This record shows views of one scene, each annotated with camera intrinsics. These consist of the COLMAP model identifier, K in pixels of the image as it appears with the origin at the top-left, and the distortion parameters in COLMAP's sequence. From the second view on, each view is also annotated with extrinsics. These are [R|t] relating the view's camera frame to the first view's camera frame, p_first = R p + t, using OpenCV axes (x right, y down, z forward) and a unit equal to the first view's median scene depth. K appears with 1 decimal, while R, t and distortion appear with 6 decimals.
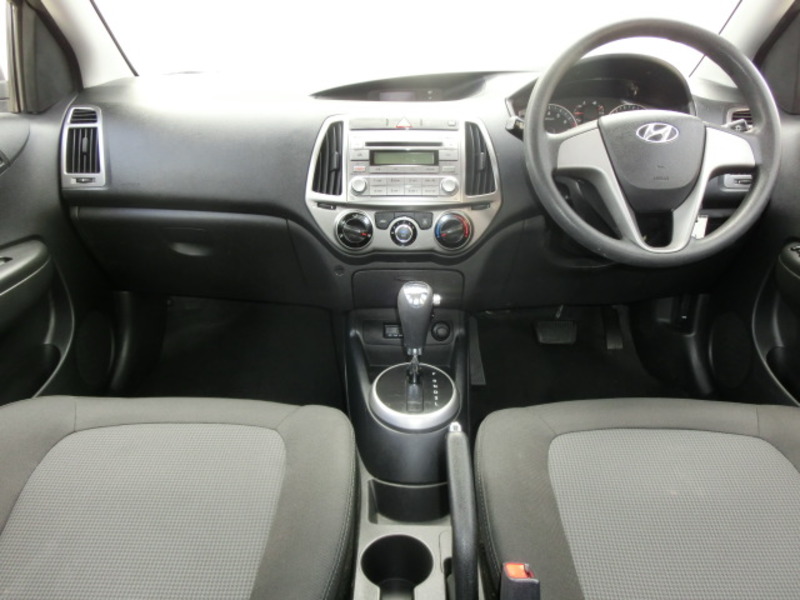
lens RADIAL K [[591.0, 0, 400.0], [0, 591.0, 300.0], [0, 0, 1]] dist [-0.003106, -0.002210]
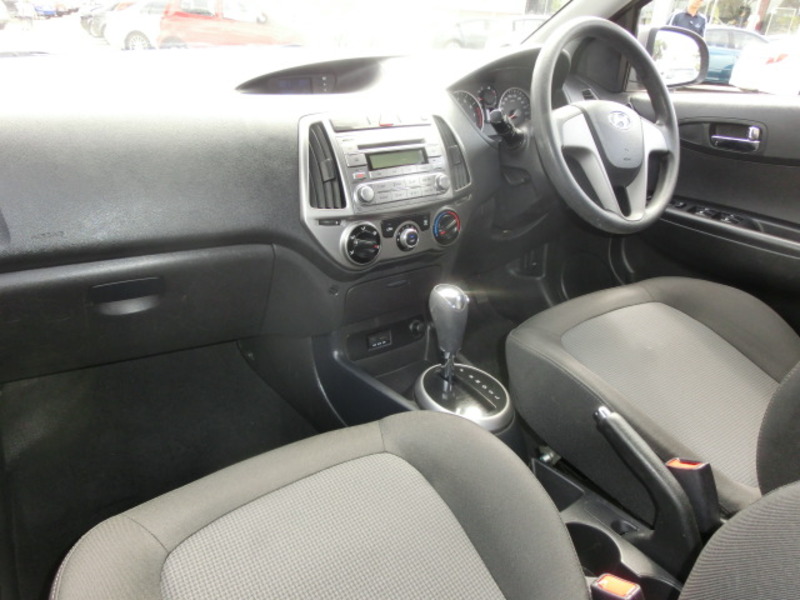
lens RADIAL K [[591.0, 0, 400.0], [0, 591.0, 300.0], [0, 0, 1]] dist [-0.003106, -0.002210]
pose [[0.801149, -0.230106, 0.552460, -0.552589], [0.191575, 0.973159, 0.127521, -0.139919], [-0.566974, 0.003674, 0.823727, 0.226063]]
